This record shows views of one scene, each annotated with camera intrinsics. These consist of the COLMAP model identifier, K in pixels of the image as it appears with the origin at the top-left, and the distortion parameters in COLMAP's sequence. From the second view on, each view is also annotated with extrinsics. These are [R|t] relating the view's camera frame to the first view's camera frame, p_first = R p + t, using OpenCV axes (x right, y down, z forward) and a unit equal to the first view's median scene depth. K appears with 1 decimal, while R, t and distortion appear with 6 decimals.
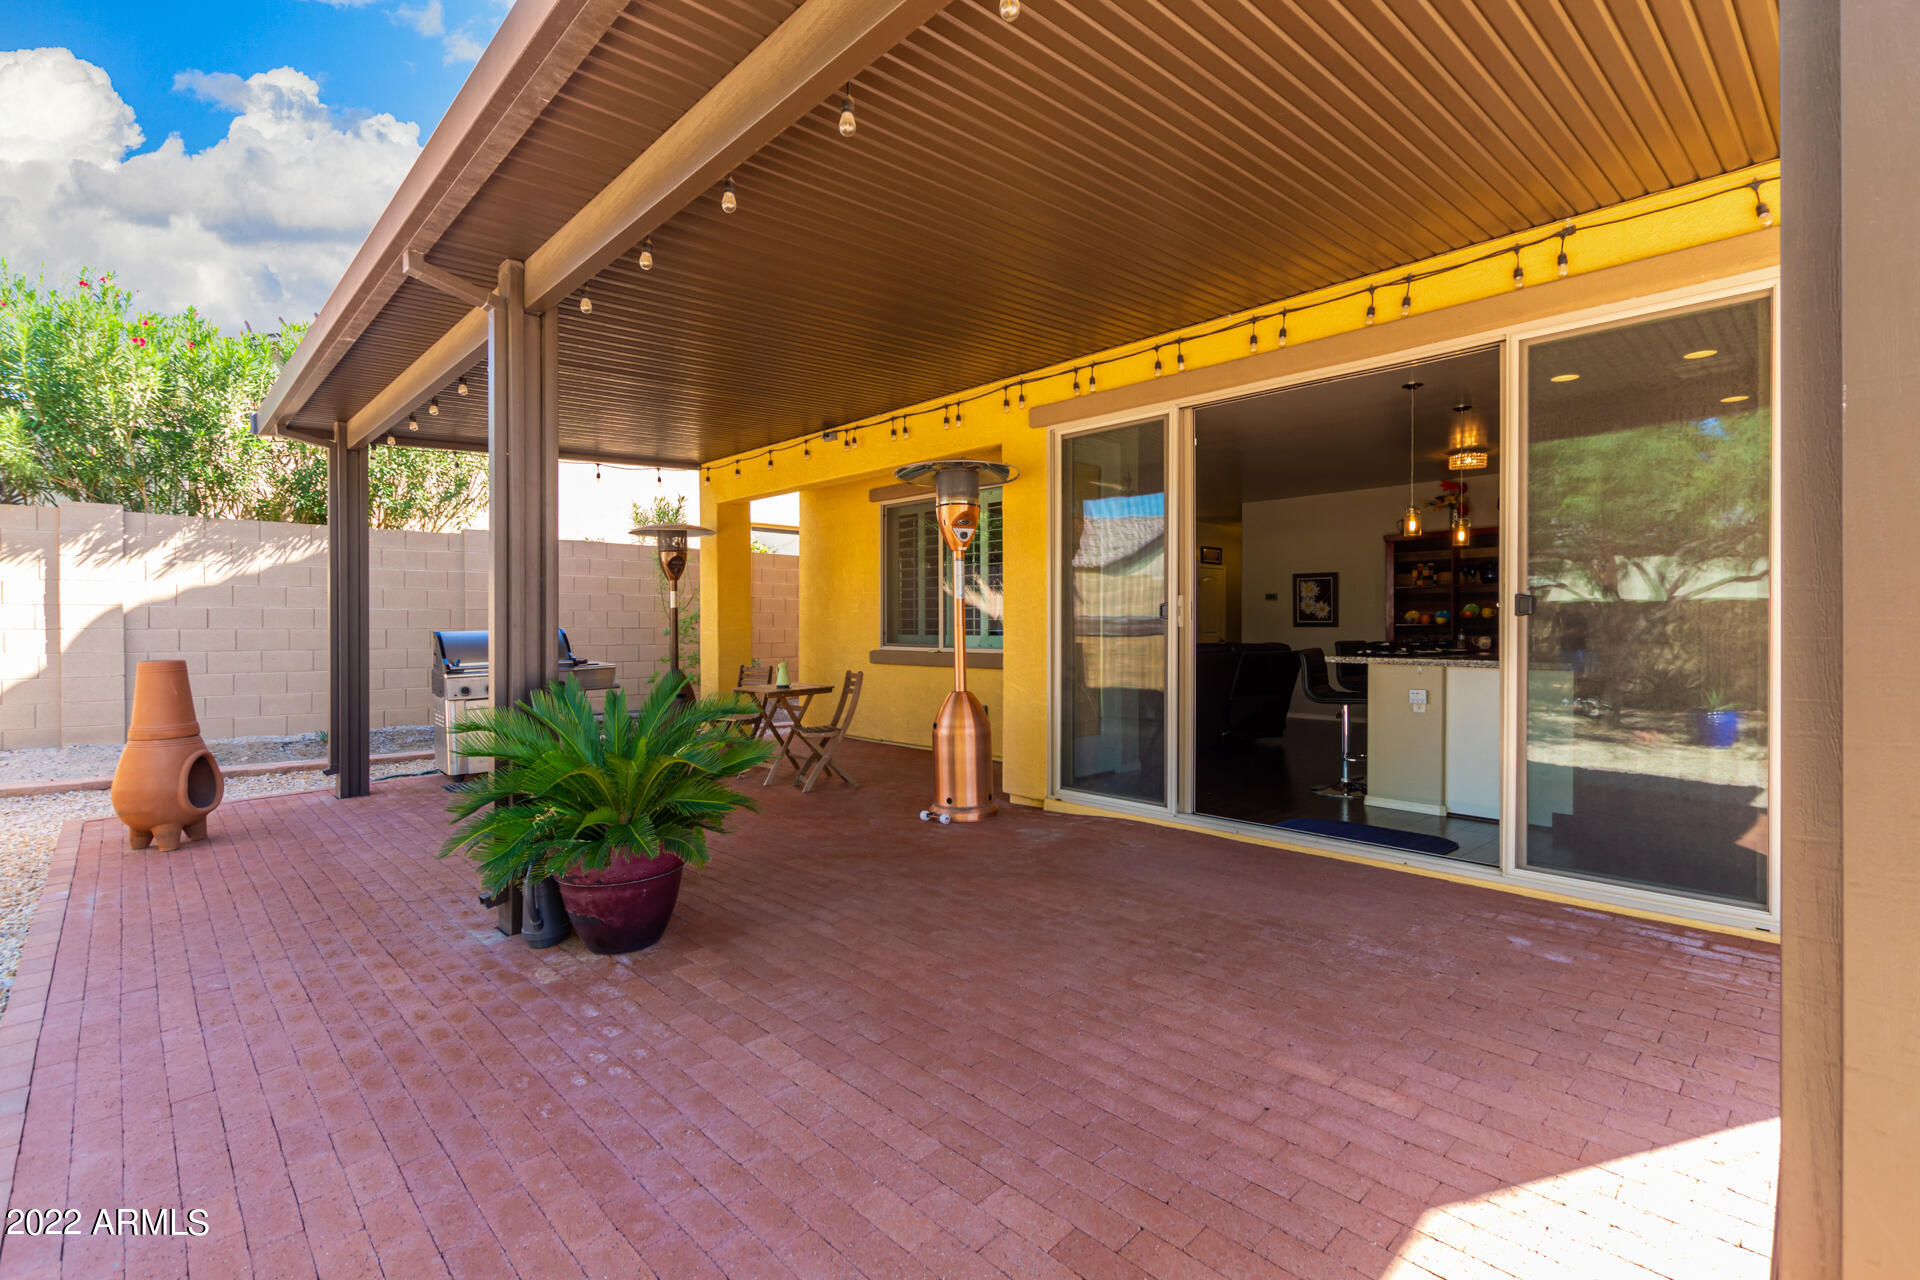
lens RADIAL K [[883.5, 0, 960.0], [0, 883.5, 640.0], [0, 0, 1]] dist [0.000645, -0.000075]
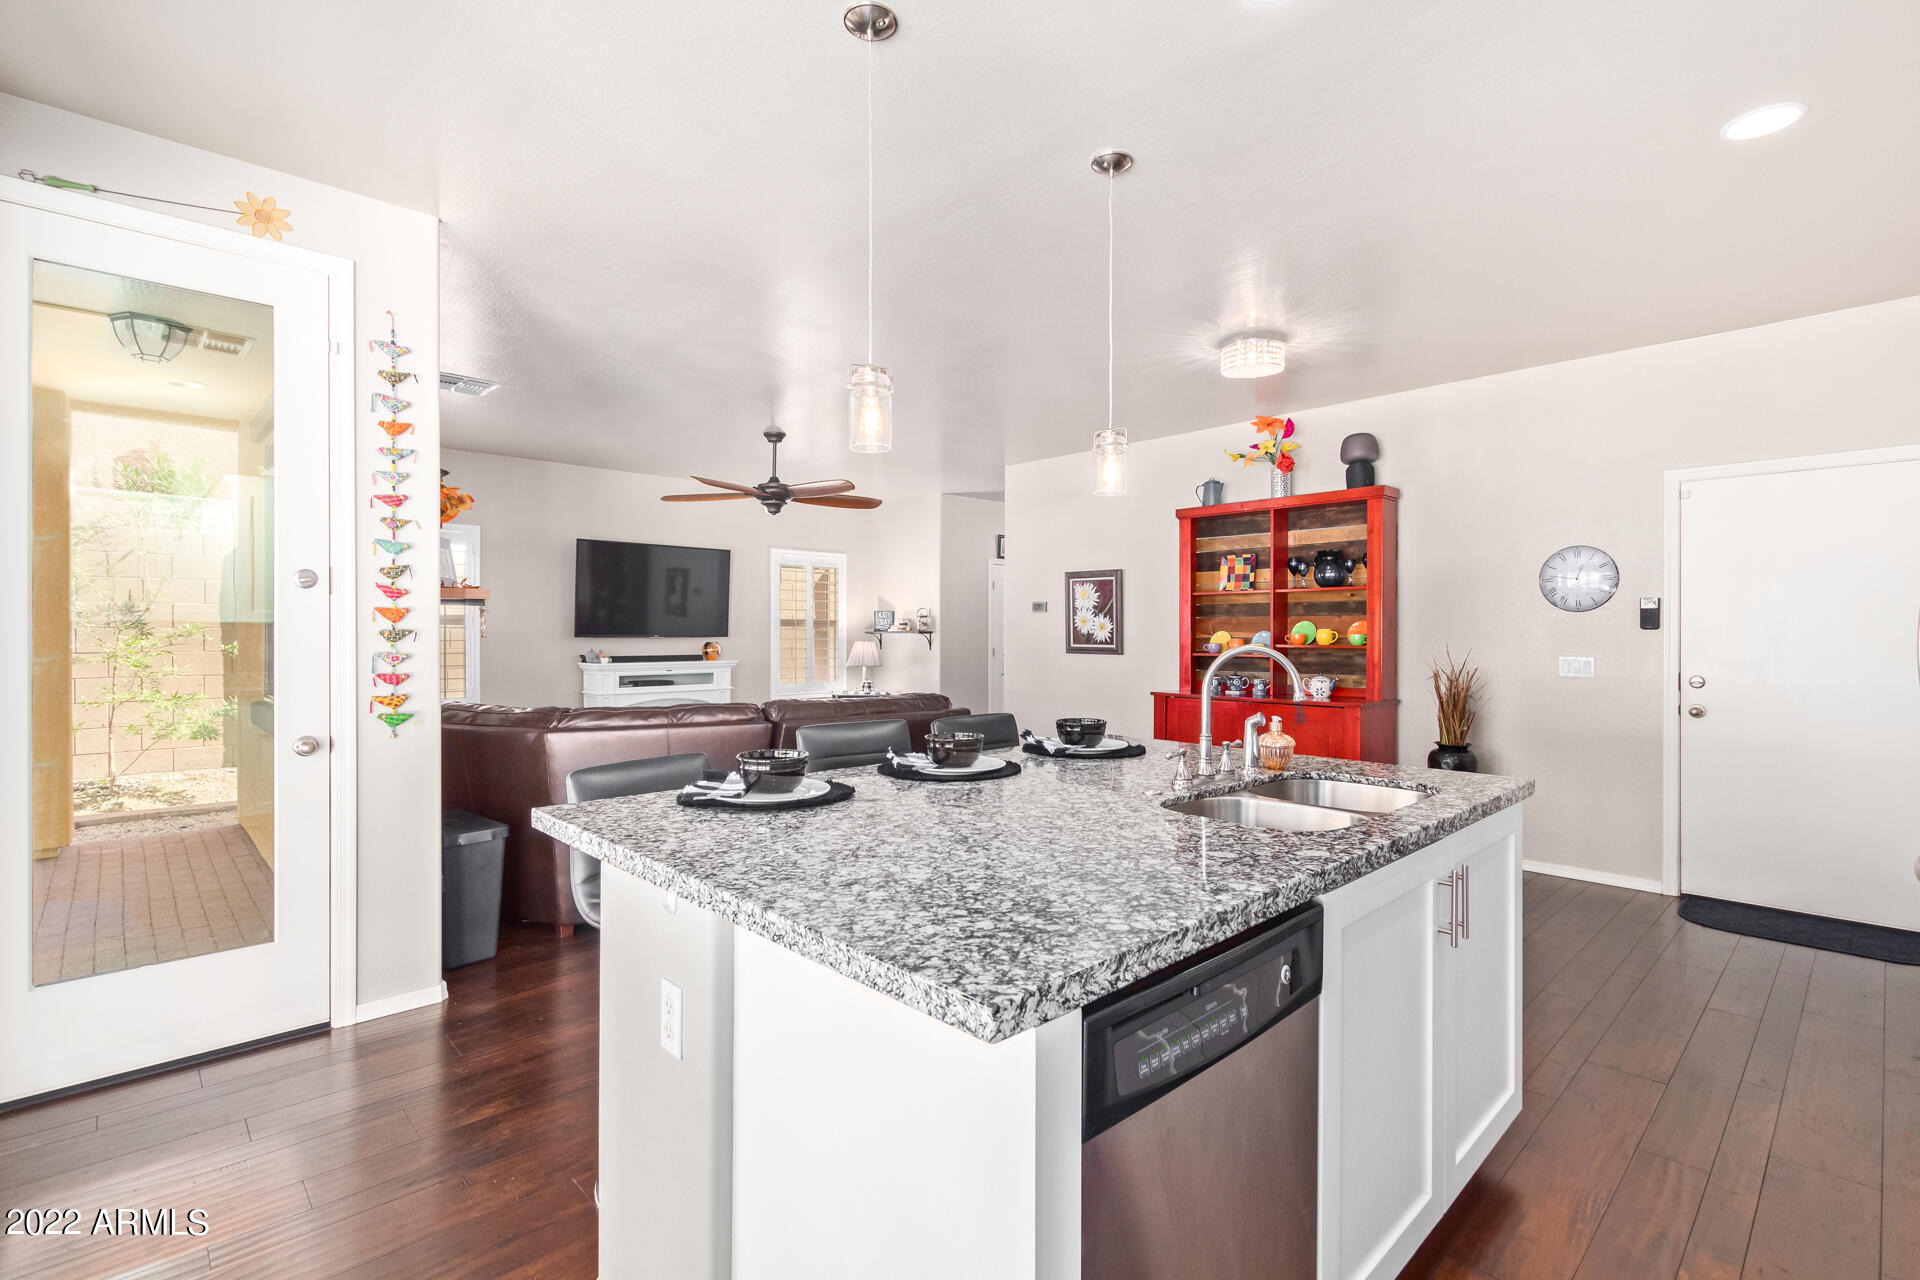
lens RADIAL K [[883.5, 0, 960.0], [0, 883.5, 640.0], [0, 0, 1]] dist [0.000645, -0.000075]
pose [[0.999974, 0.007266, 0.000395, 0.315587], [-0.007264, 0.999959, -0.005369, -0.021596], [-0.000434, 0.005366, 0.999986, 0.368415]]
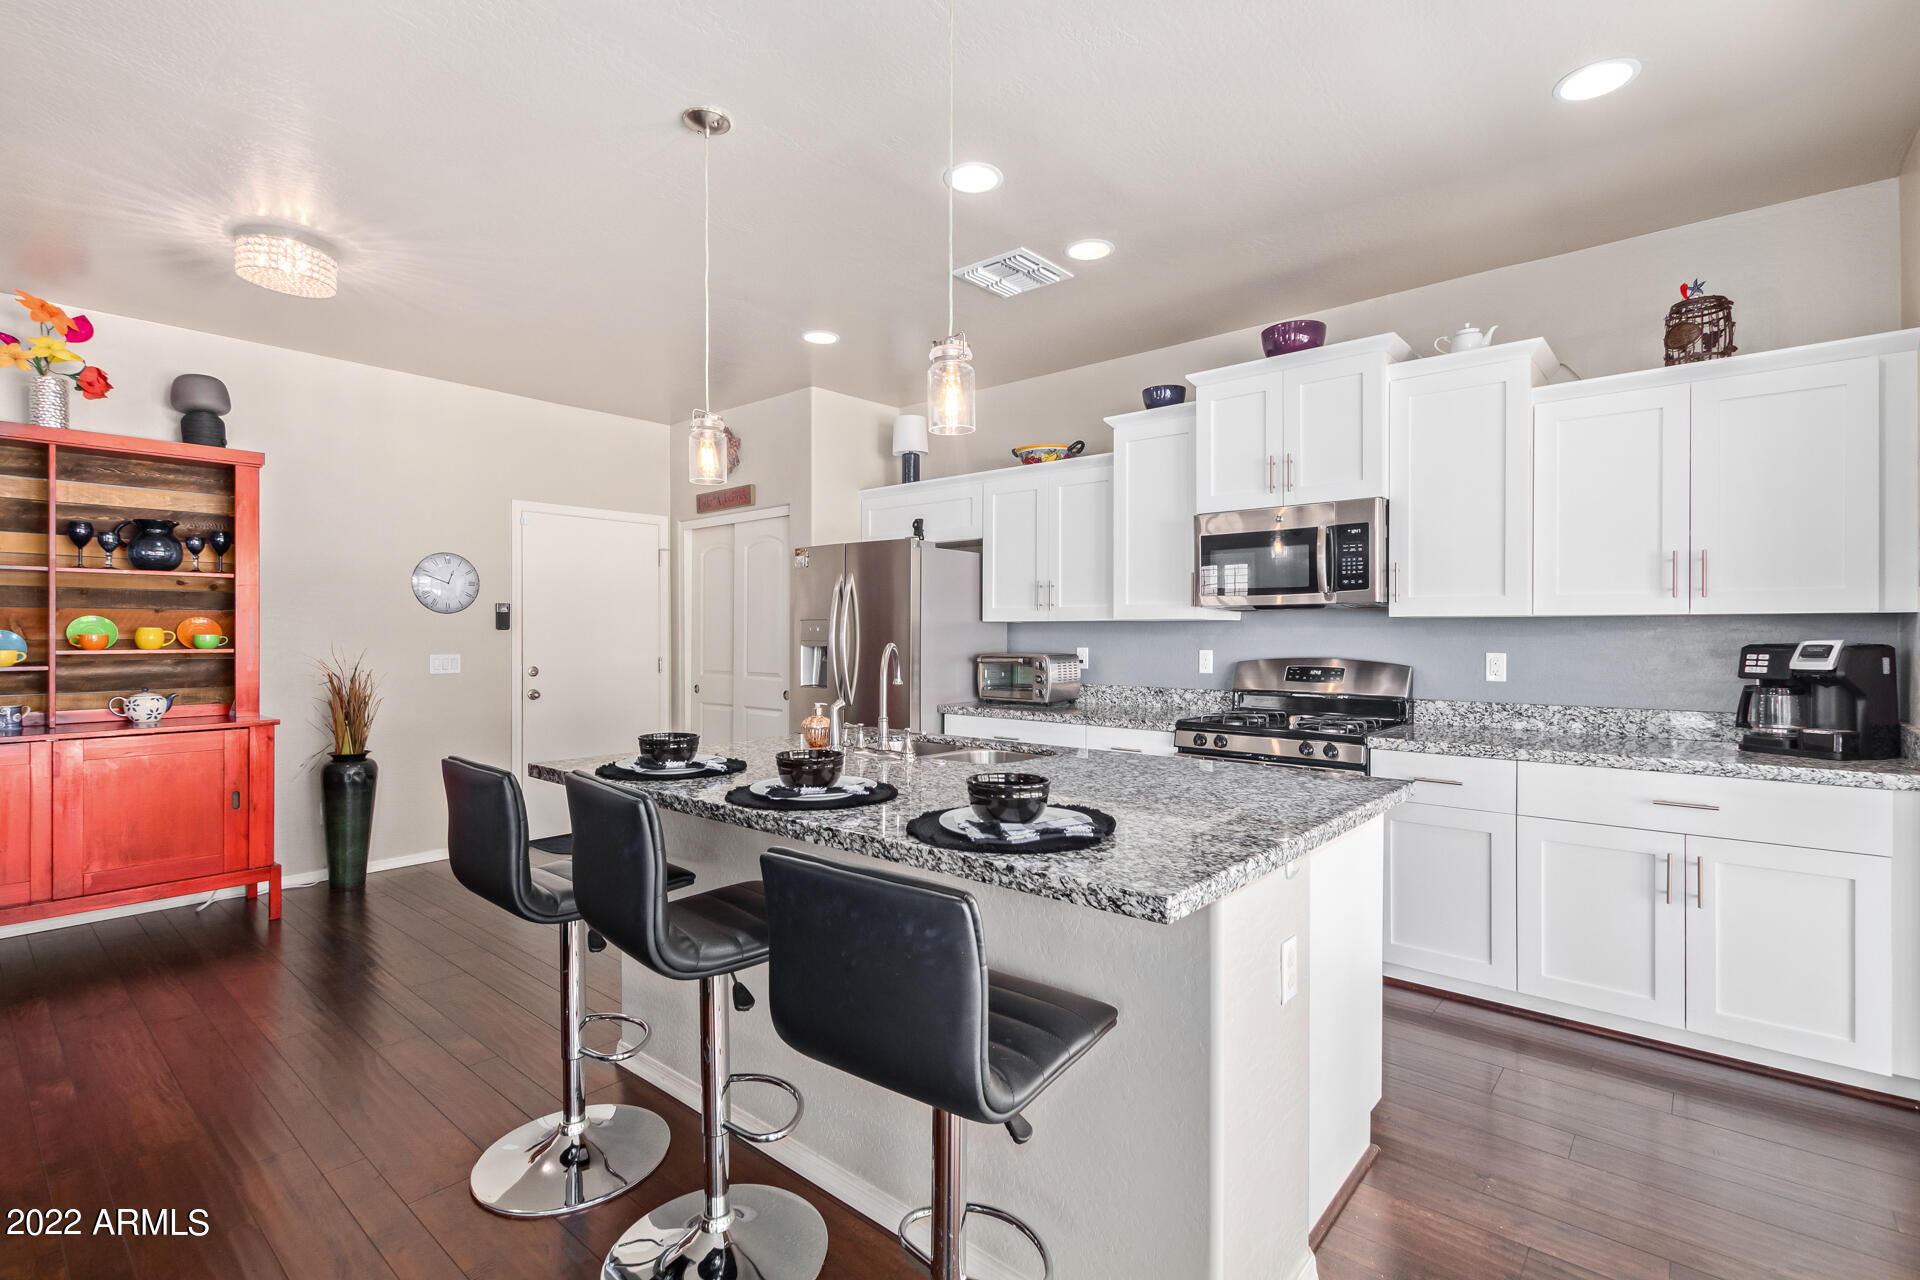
lens RADIAL K [[857.3, 0, 951.2], [0, 857.3, 636.9], [0, 0, 1]] dist [-0.000278, -0.000008]
pose [[-0.109502, 0.001290, 0.993986, 0.128721], [0.016468, 0.999864, 0.000517, -0.023449], [-0.993850, 0.016425, -0.109509, 0.590824]]
